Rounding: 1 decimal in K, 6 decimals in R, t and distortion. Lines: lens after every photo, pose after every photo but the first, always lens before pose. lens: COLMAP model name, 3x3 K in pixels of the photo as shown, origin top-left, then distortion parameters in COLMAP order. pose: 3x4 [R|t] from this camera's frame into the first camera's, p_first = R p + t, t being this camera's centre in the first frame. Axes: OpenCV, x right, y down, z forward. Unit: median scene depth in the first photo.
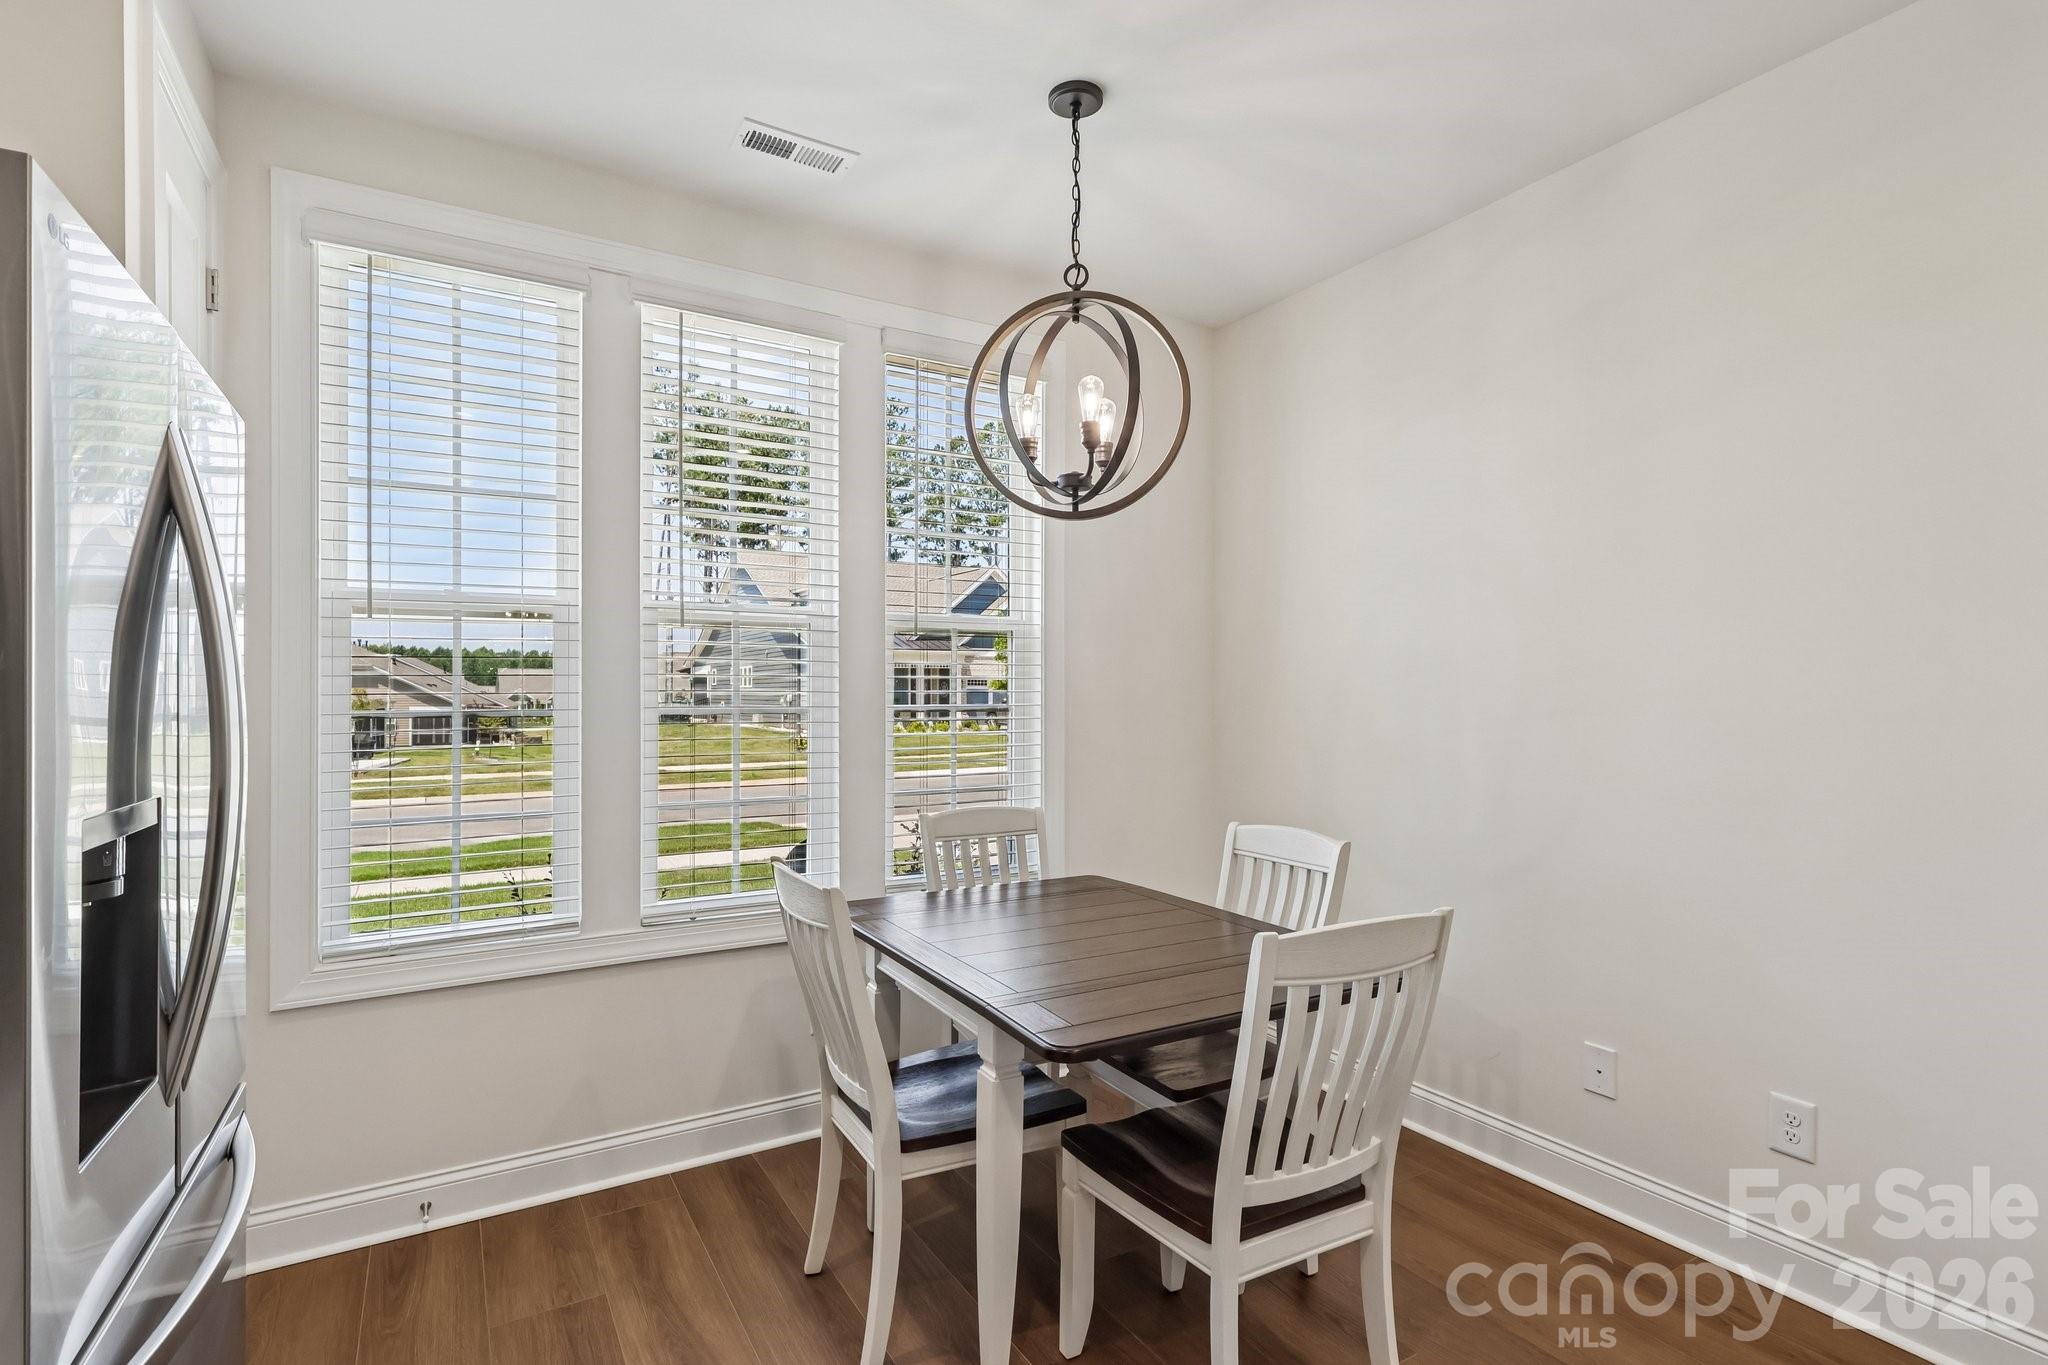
lens RADIAL K [[972.8, 0, 1020.4], [0, 972.8, 700.4], [0, 0, 1]] dist [-0.004450, 0.002989]
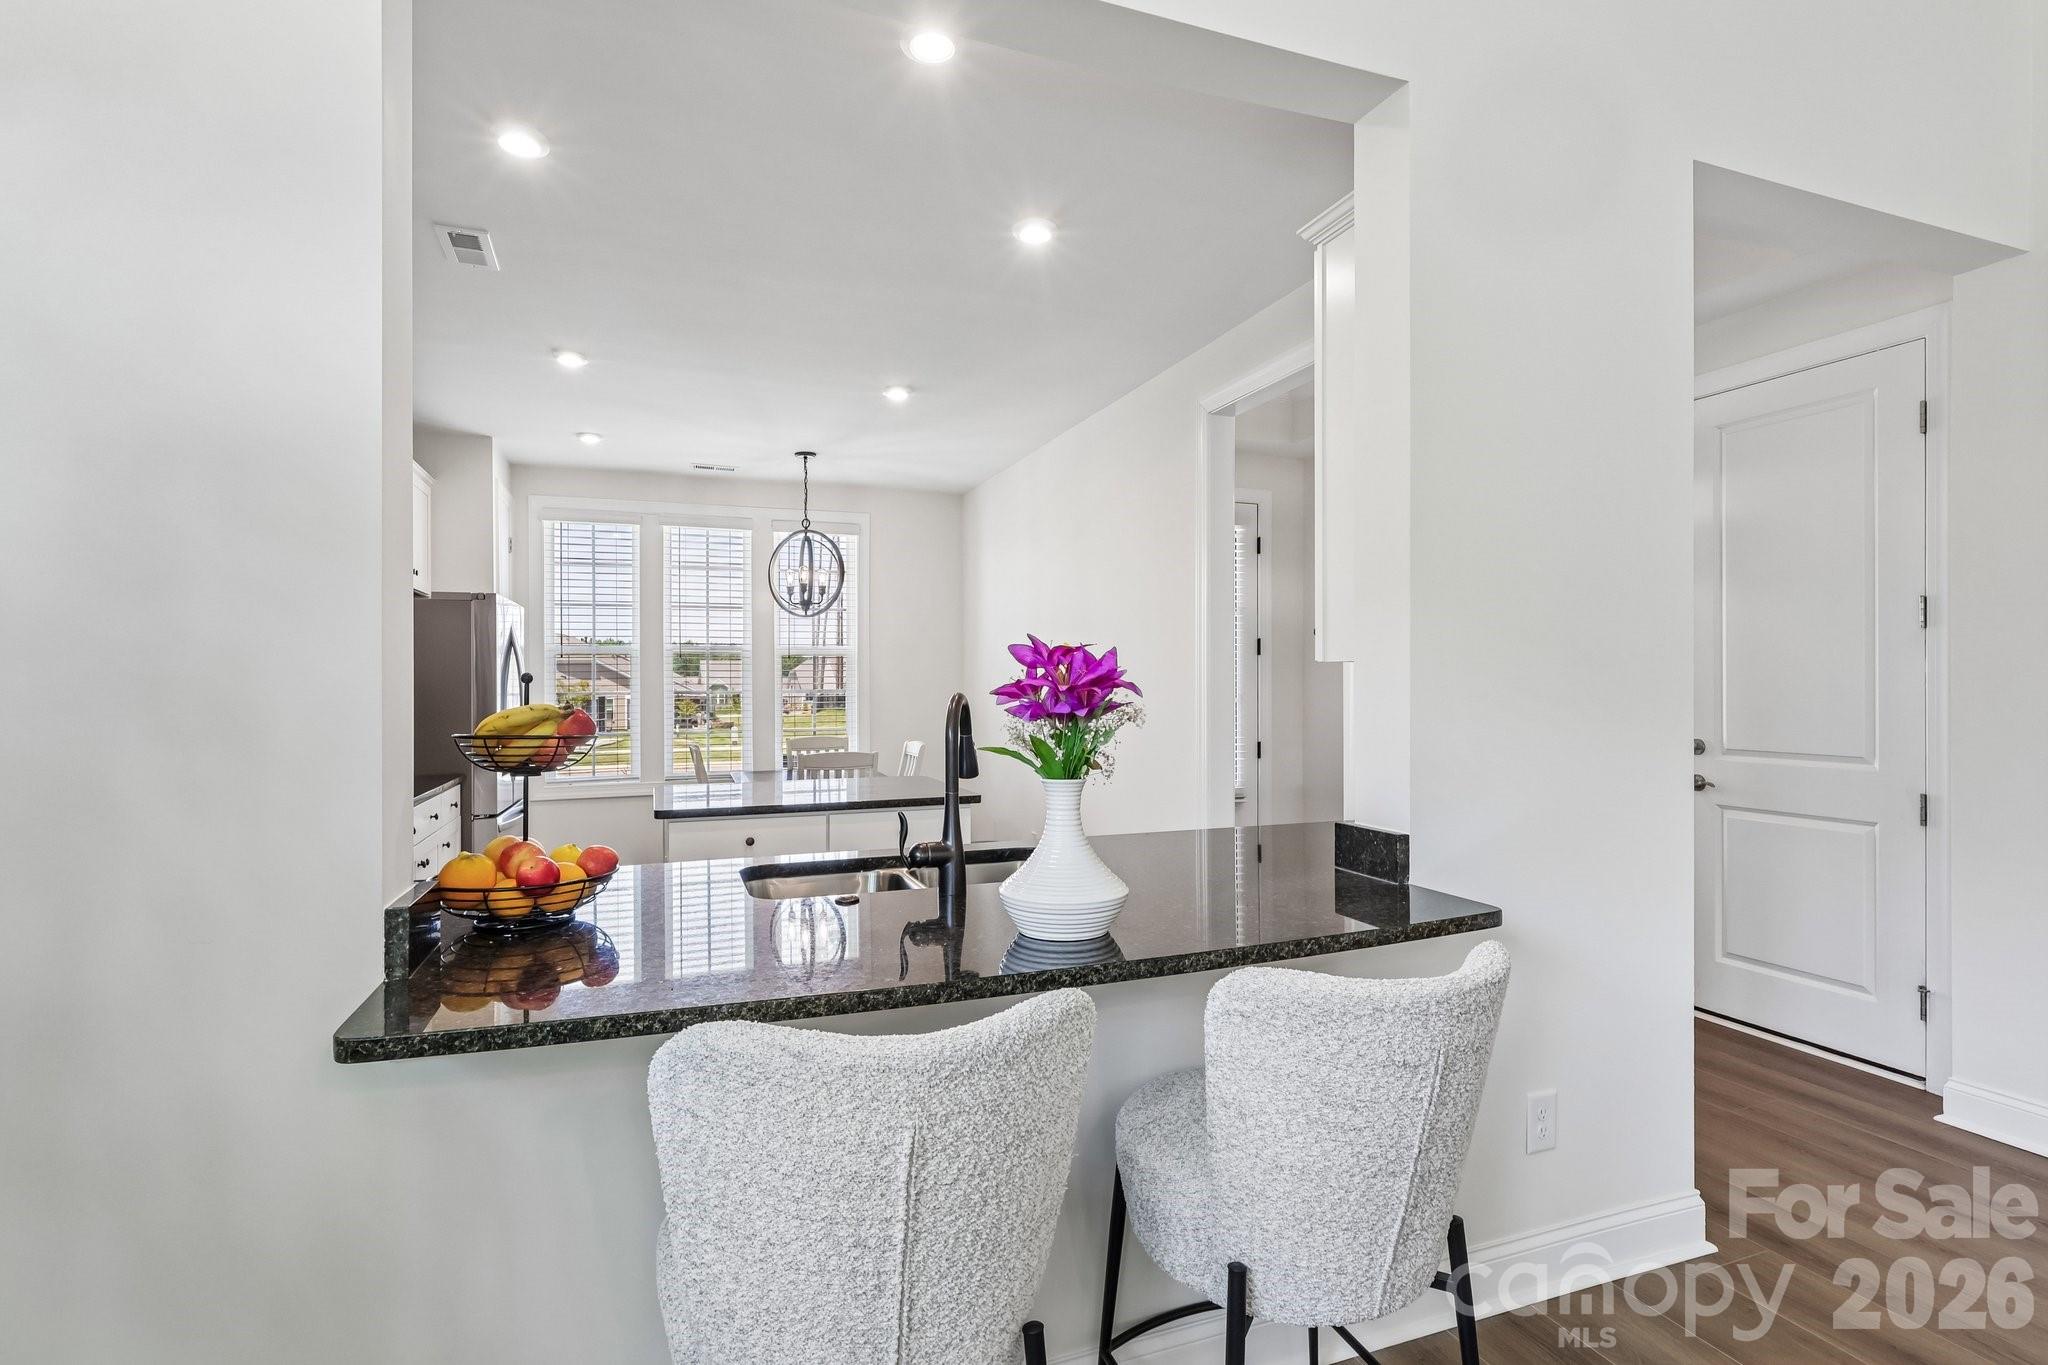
lens RADIAL K [[972.8, 0, 1015.6], [0, 972.8, 689.4], [0, 0, 1]] dist [-0.004450, 0.002989]
pose [[0.983009, -0.007347, -0.183412, 0.841579], [0.007723, 0.999969, 0.001334, 0.005749], [0.183396, -0.002727, 0.983035, -1.125416]]
